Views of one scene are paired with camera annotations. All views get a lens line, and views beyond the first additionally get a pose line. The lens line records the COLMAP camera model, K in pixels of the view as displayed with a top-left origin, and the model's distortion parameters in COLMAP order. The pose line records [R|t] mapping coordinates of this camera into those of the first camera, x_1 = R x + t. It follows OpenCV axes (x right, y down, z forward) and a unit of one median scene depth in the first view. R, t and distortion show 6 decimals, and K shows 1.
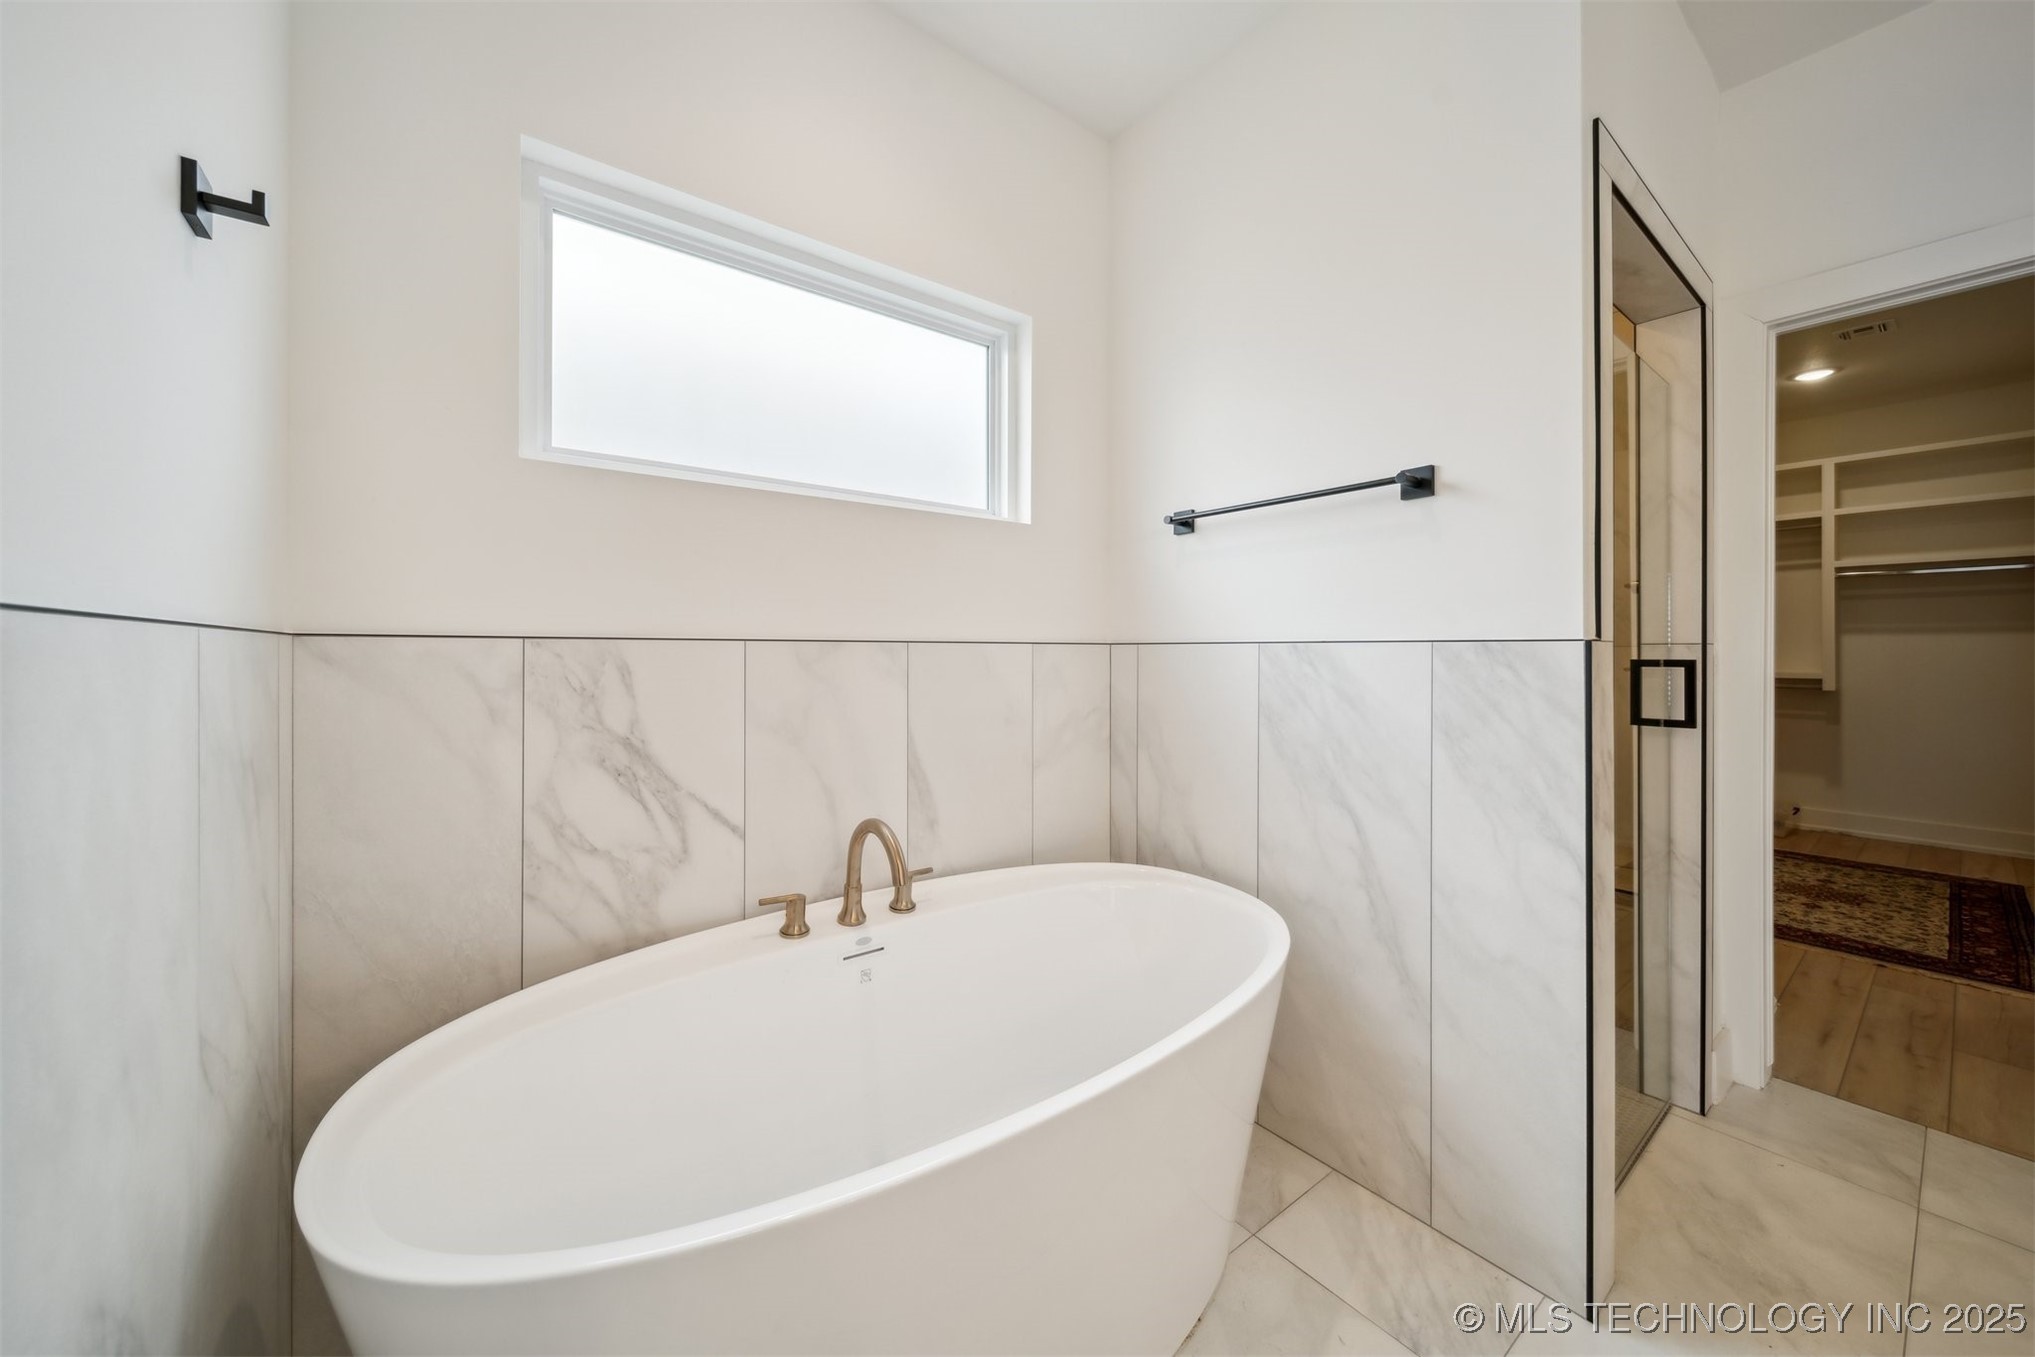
lens RADIAL K [[720.9, 0, 1008.6], [0, 720.9, 667.3], [0, 0, 1]] dist [-0.000688, -0.000216]
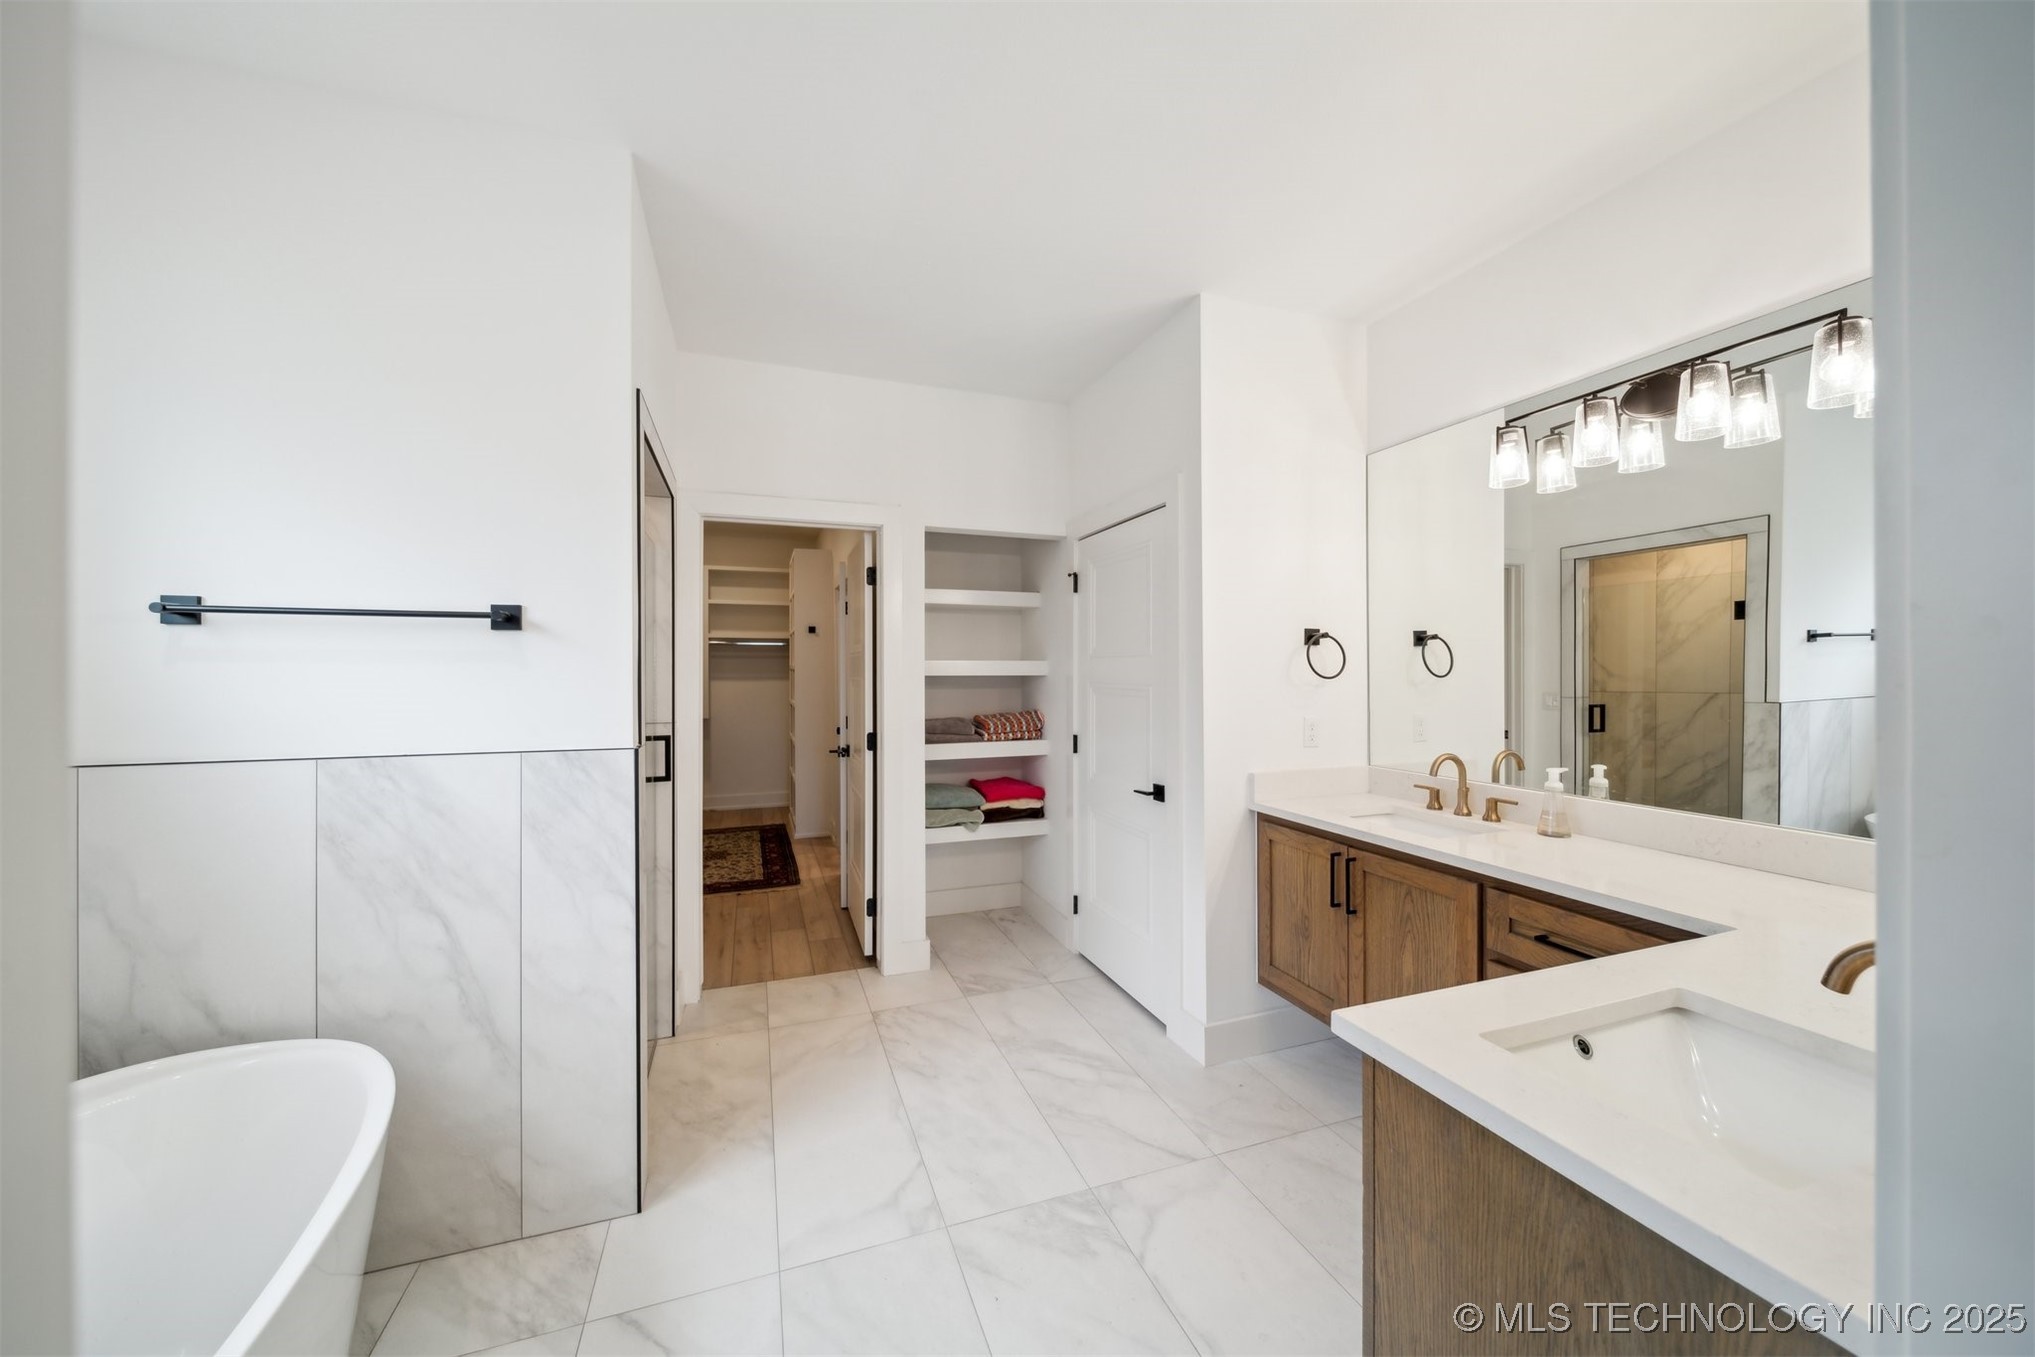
lens RADIAL K [[723.1, 0, 1024.1], [0, 723.1, 670.4], [0, 0, 1]] dist [-0.001373, -0.000275]
pose [[0.269123, -0.004799, 0.963094, -0.305726], [0.000790, 0.999988, 0.004762, -0.157514], [-0.963105, -0.000521, 0.269124, -0.116674]]
